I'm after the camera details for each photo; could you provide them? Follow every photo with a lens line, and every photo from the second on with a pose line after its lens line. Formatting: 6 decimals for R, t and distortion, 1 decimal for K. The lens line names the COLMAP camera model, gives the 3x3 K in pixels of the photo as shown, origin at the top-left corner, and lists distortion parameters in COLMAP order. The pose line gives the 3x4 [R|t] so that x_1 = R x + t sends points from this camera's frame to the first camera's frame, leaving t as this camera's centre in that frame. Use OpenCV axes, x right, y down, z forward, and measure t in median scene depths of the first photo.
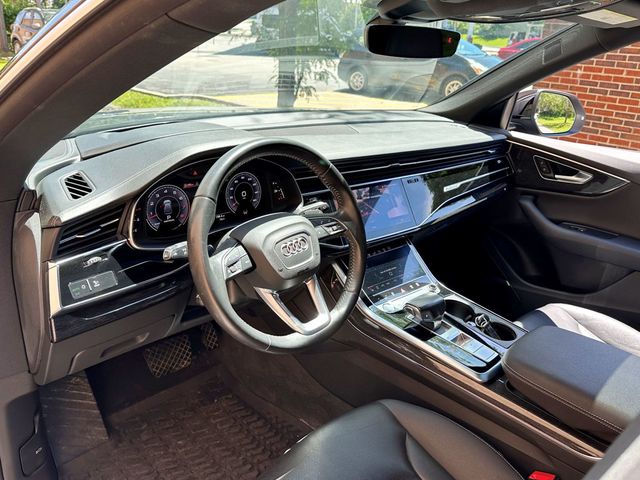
lens RADIAL K [[518.1, 0, 342.8], [0, 518.1, 239.7], [0, 0, 1]] dist [-0.008671, -0.013166]
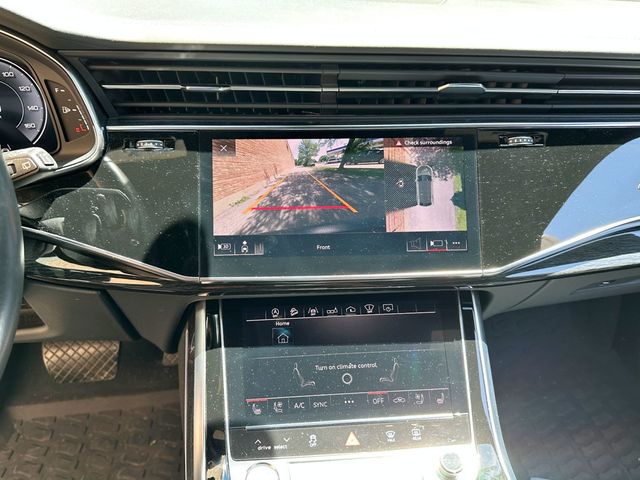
lens RADIAL K [[519.1, 0, 324.0], [0, 519.1, 237.8], [0, 0, 1]] dist [0.096476, -0.170447]
pose [[0.780800, 0.241100, -0.576387, 0.348862], [-0.185502, 0.970402, 0.154624, -0.113250], [0.596607, -0.013809, 0.802415, 0.902137]]
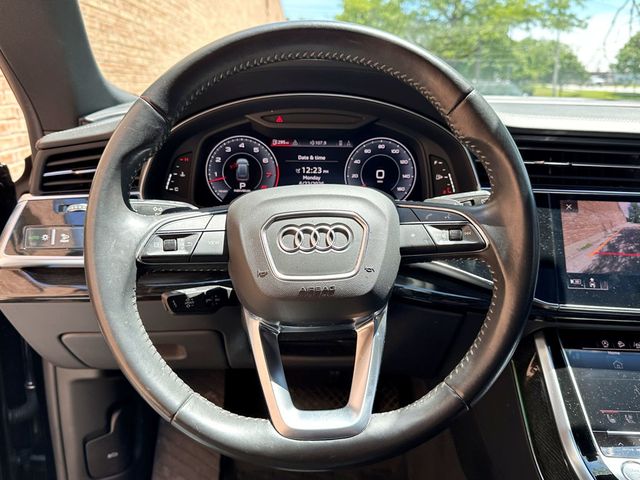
lens RADIAL K [[519.1, 0, 324.0], [0, 519.1, 237.8], [0, 0, 1]] dist [0.096476, -0.170447]
pose [[0.700728, 0.133703, -0.700788, 0.218808], [-0.232373, 0.971490, -0.047003, 0.029755], [0.674525, 0.195780, 0.711819, 0.604228]]
